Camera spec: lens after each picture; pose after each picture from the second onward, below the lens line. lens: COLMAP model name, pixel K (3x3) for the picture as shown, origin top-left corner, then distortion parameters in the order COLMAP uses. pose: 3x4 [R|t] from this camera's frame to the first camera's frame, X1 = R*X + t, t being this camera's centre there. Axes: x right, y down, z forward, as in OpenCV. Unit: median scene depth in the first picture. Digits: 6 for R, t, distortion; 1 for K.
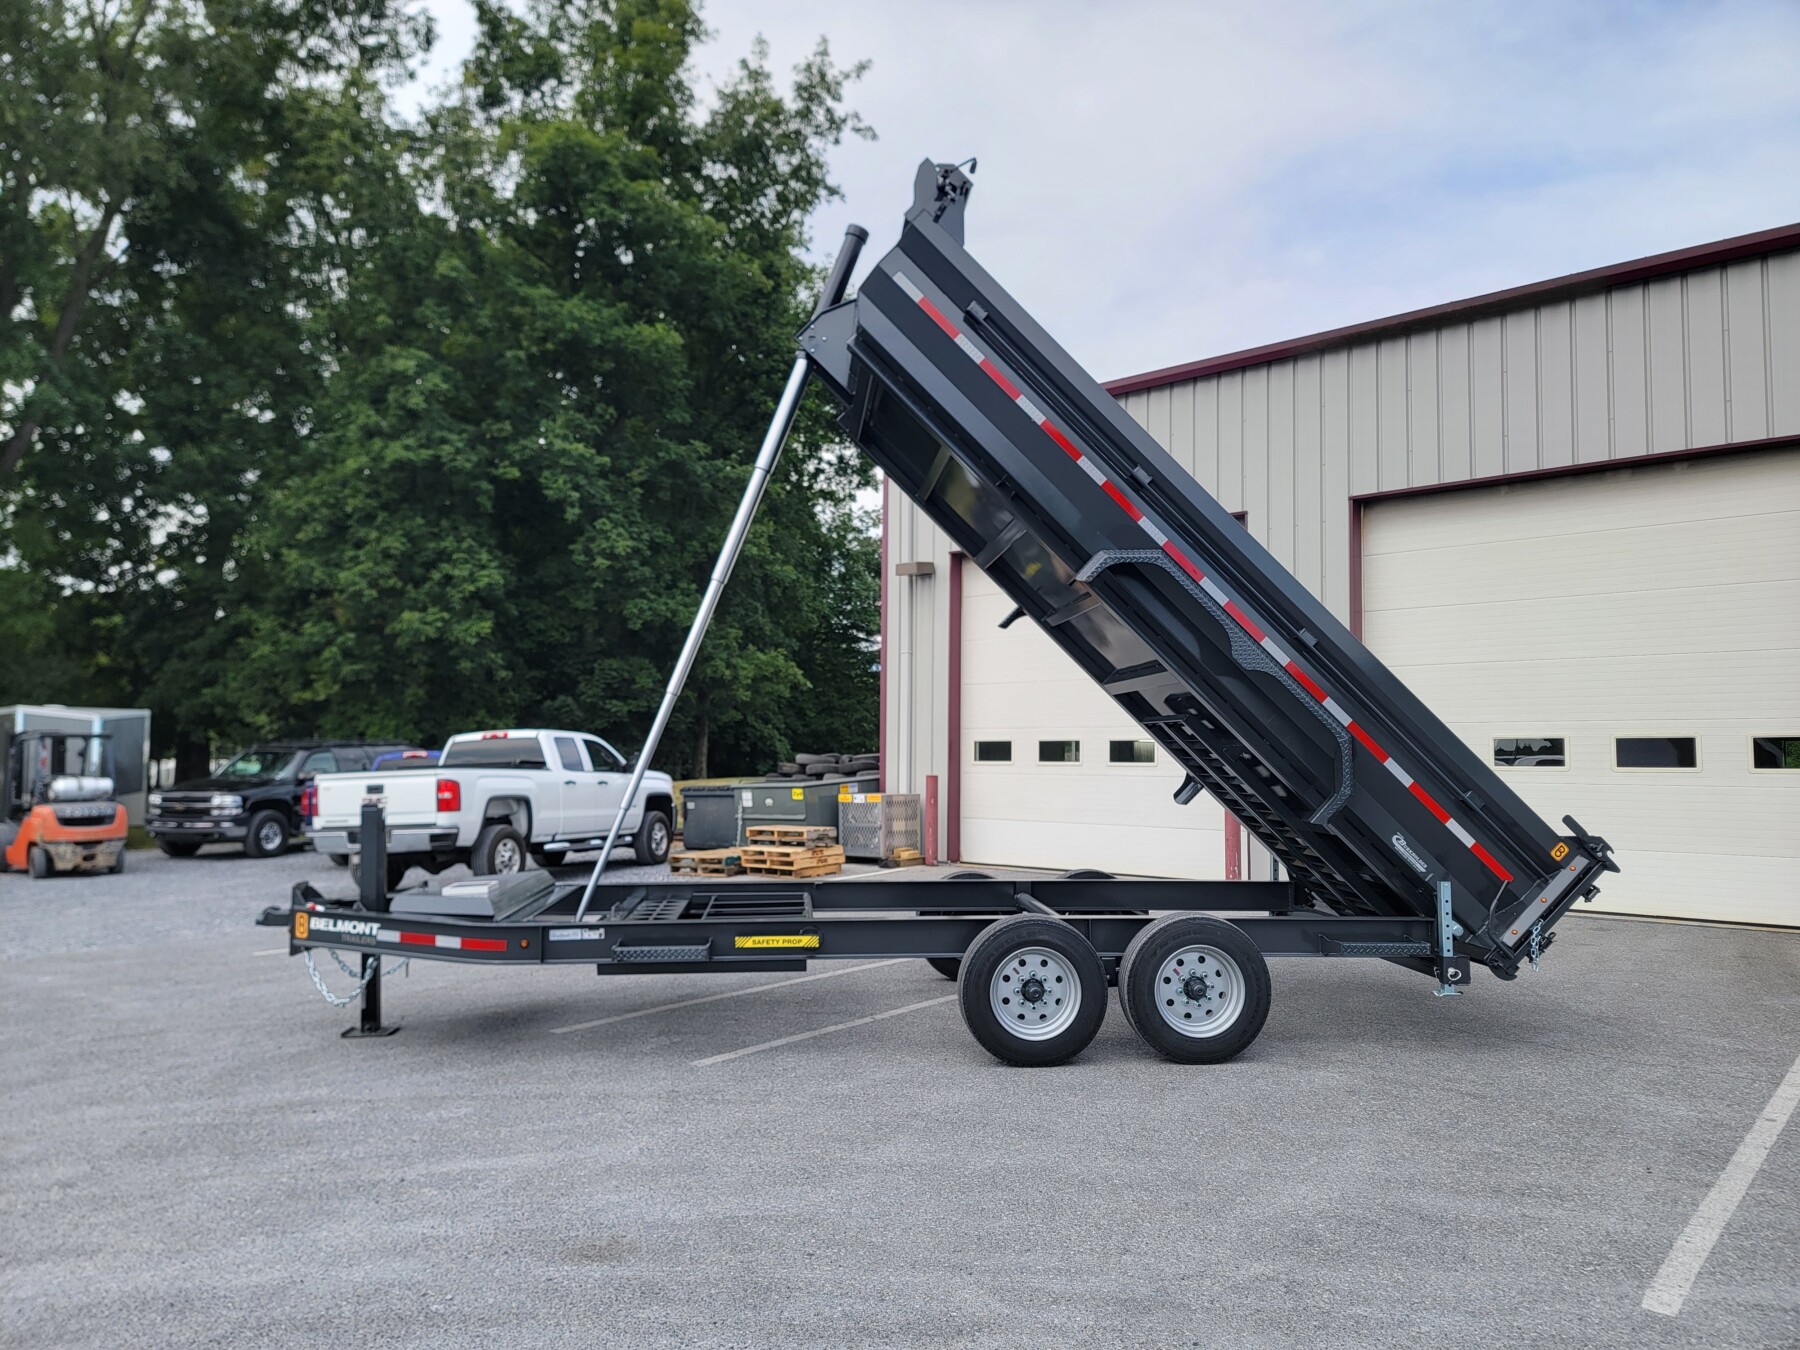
lens RADIAL K [[1254.2, 0, 887.8], [0, 1254.2, 687.3], [0, 0, 1]] dist [0.075584, -0.056521]
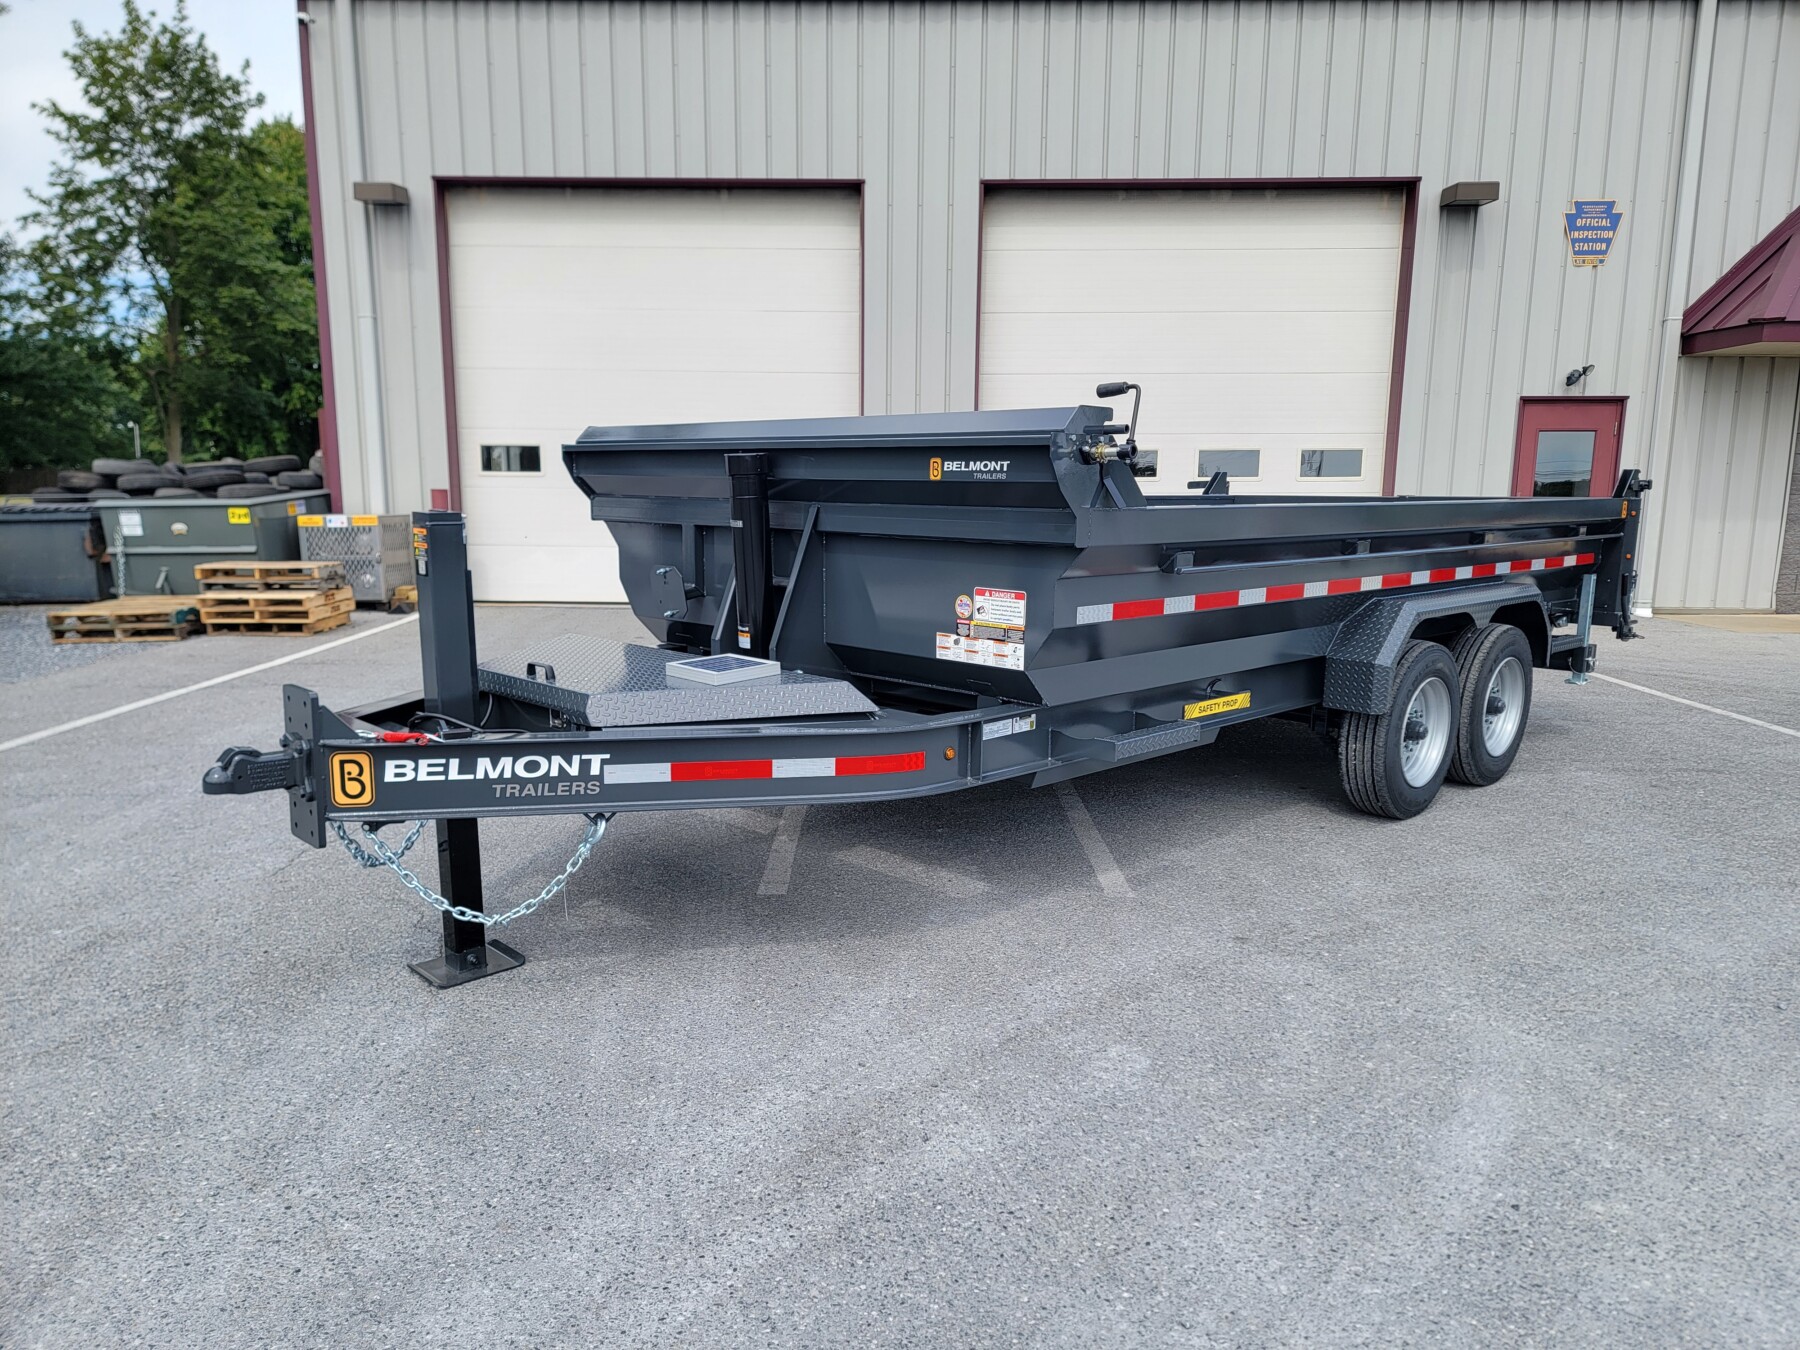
lens RADIAL K [[1254.2, 0, 876.1], [0, 1254.2, 700.6], [0, 0, 1]] dist [0.075584, -0.056521]
pose [[0.766235, -0.105126, 0.633902, -0.353498], [-0.039138, 0.977058, 0.209344, 0.033051], [-0.641367, -0.185217, 0.744542, 0.323045]]
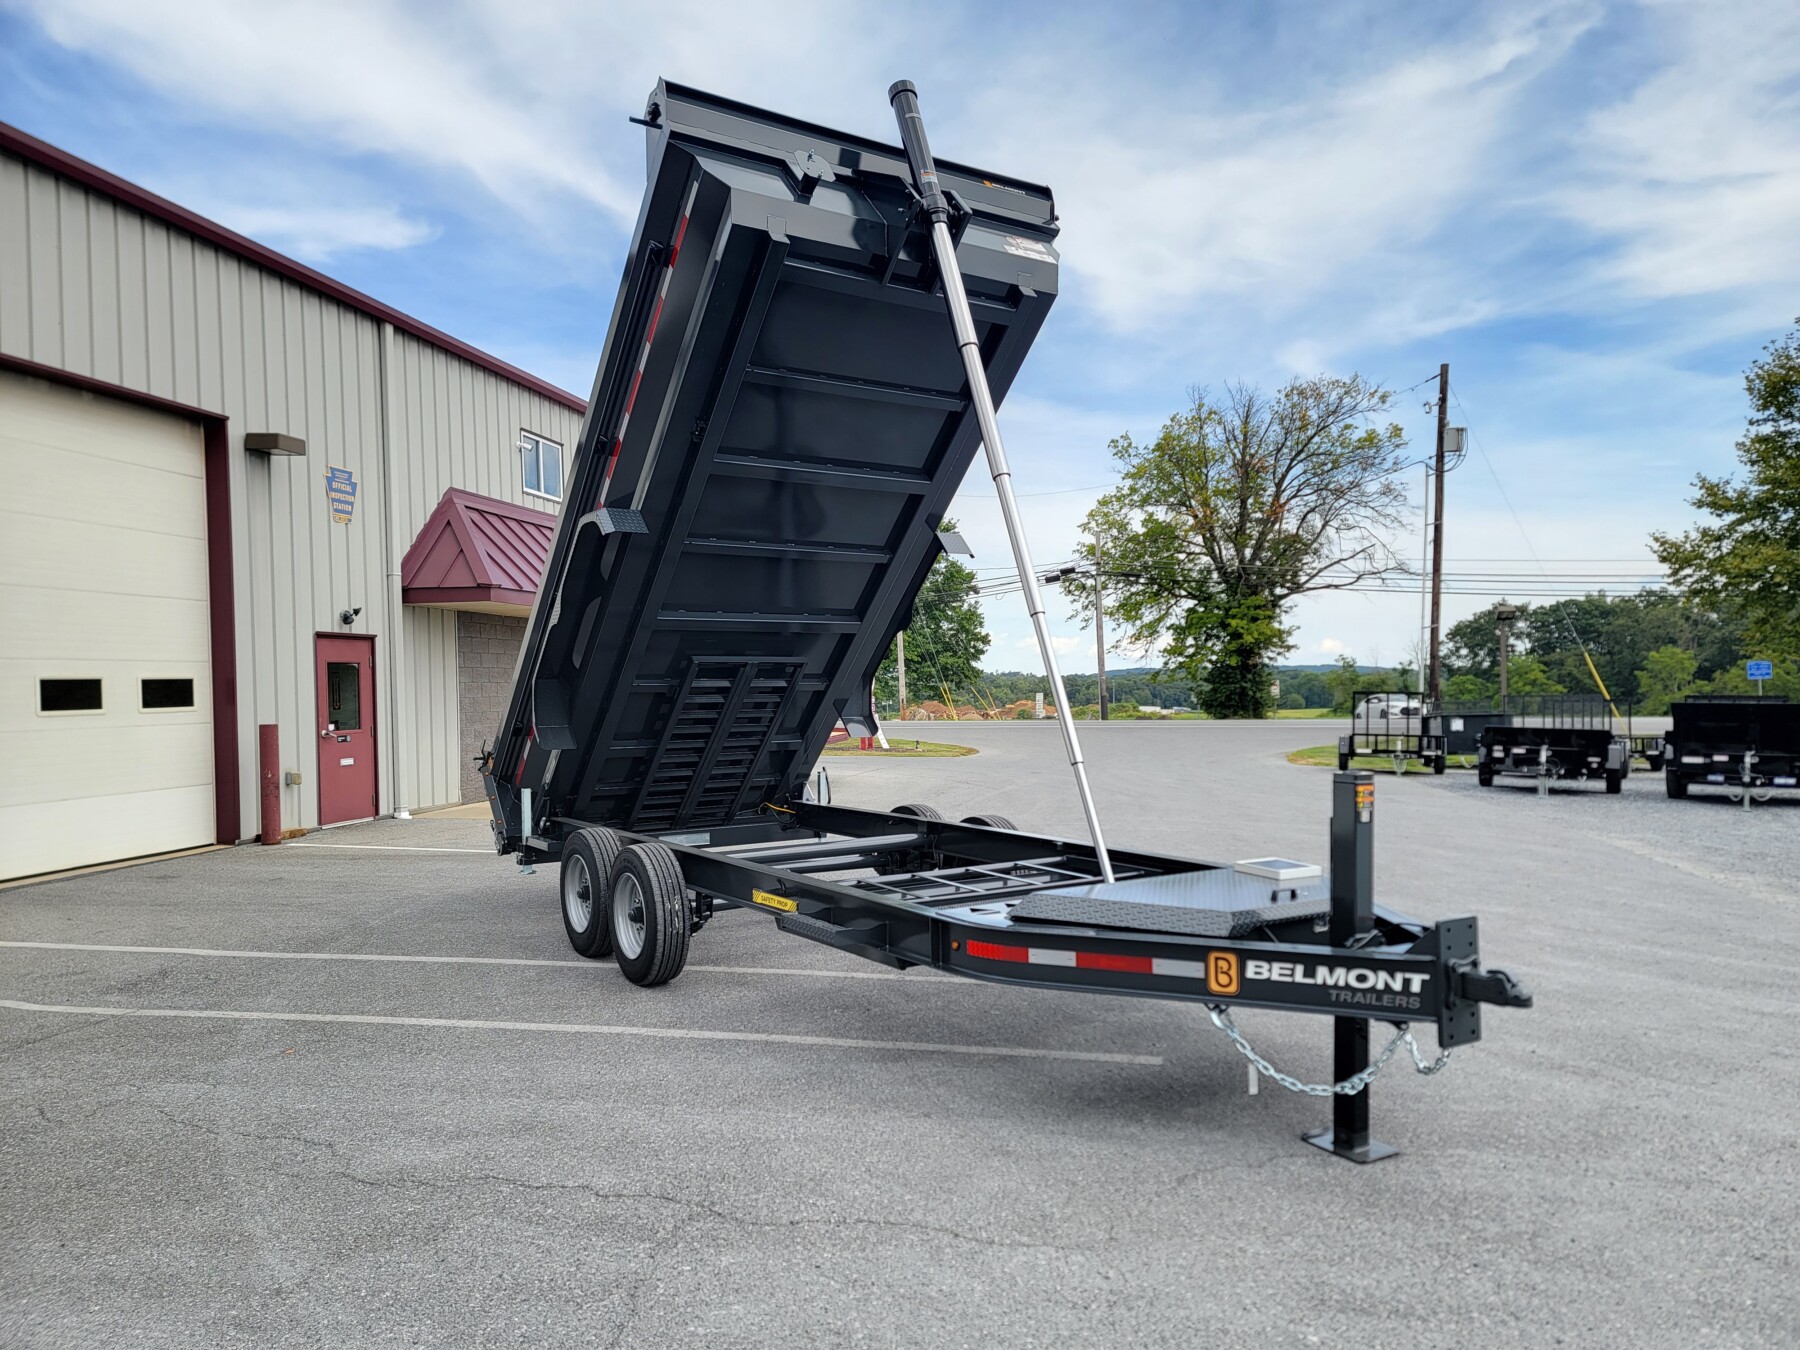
lens RADIAL K [[1254.2, 0, 902.6], [0, 1254.2, 699.0], [0, 0, 1]] dist [0.075584, -0.056521]
pose [[-0.495923, -0.007922, 0.868331, -0.499062], [-0.037544, 0.999219, -0.012326, 0.042433], [-0.867555, -0.038713, -0.495833, 0.902647]]
